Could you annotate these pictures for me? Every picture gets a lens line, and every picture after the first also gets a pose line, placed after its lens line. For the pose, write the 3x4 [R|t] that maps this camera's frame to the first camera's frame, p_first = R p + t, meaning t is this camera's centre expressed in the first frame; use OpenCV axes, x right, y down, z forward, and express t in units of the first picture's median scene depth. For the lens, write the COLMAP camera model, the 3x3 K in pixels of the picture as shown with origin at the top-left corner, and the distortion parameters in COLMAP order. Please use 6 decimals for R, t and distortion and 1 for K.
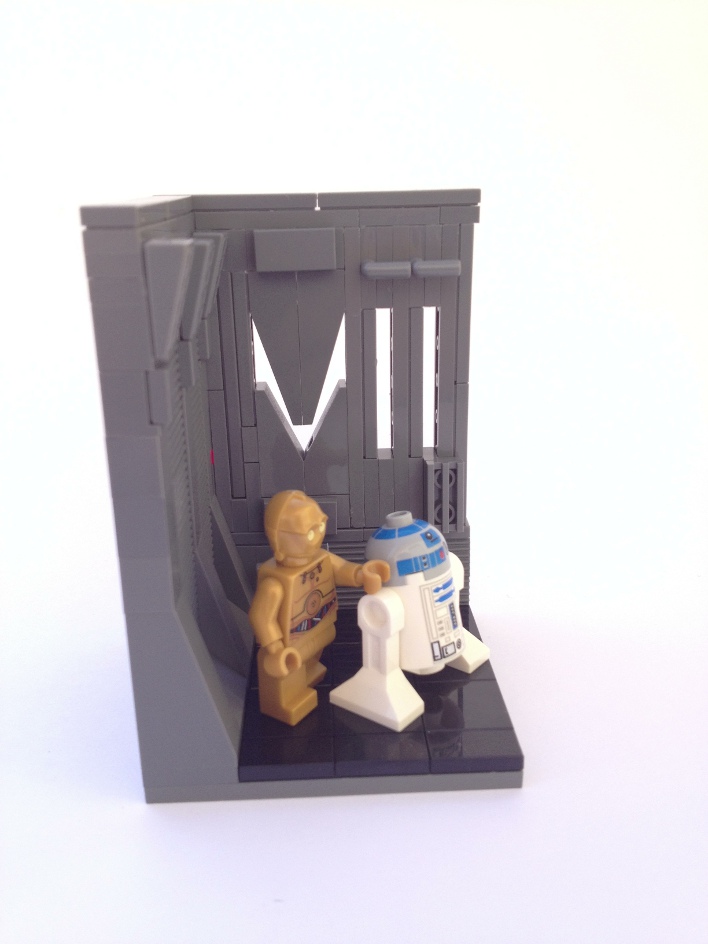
lens RADIAL K [[898.7, 0, 354.0], [0, 898.7, 472.0], [0, 0, 1]] dist [-0.001654, -0.010083]
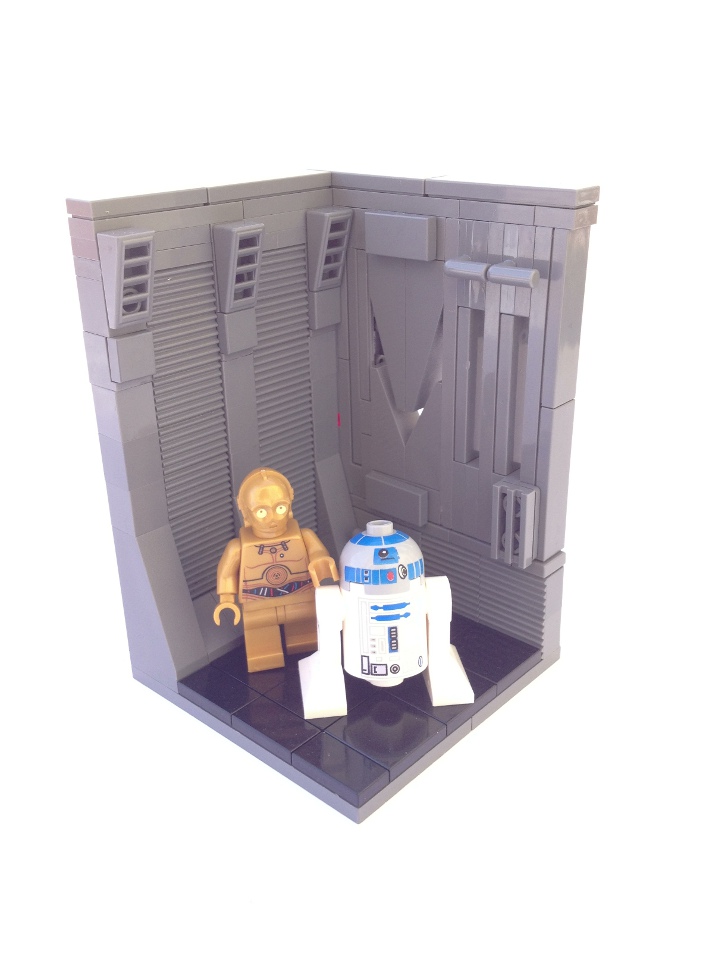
lens RADIAL K [[924.4, 0, 364.0], [0, 924.4, 485.5], [0, 0, 1]] dist [-0.001654, -0.010083]
pose [[0.718247, 0.286016, -0.634284, 0.680686], [-0.214299, 0.958225, 0.189422, -0.183176], [0.661964, -0.000125, 0.749535, 0.236638]]
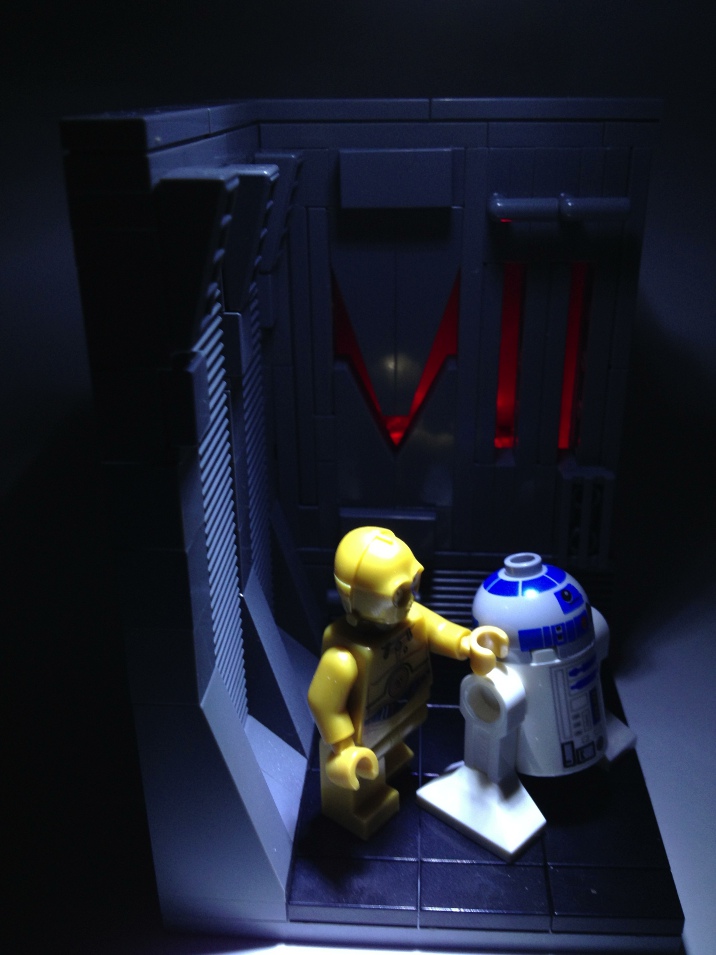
lens RADIAL K [[924.5, 0, 340.5], [0, 924.5, 444.8], [0, 0, 1]] dist [0.001669, -0.005669]
pose [[0.991941, 0.046588, -0.117822, -0.012585], [-0.039804, 0.997447, 0.059293, -0.082148], [0.120283, -0.054125, 0.991263, 0.266158]]
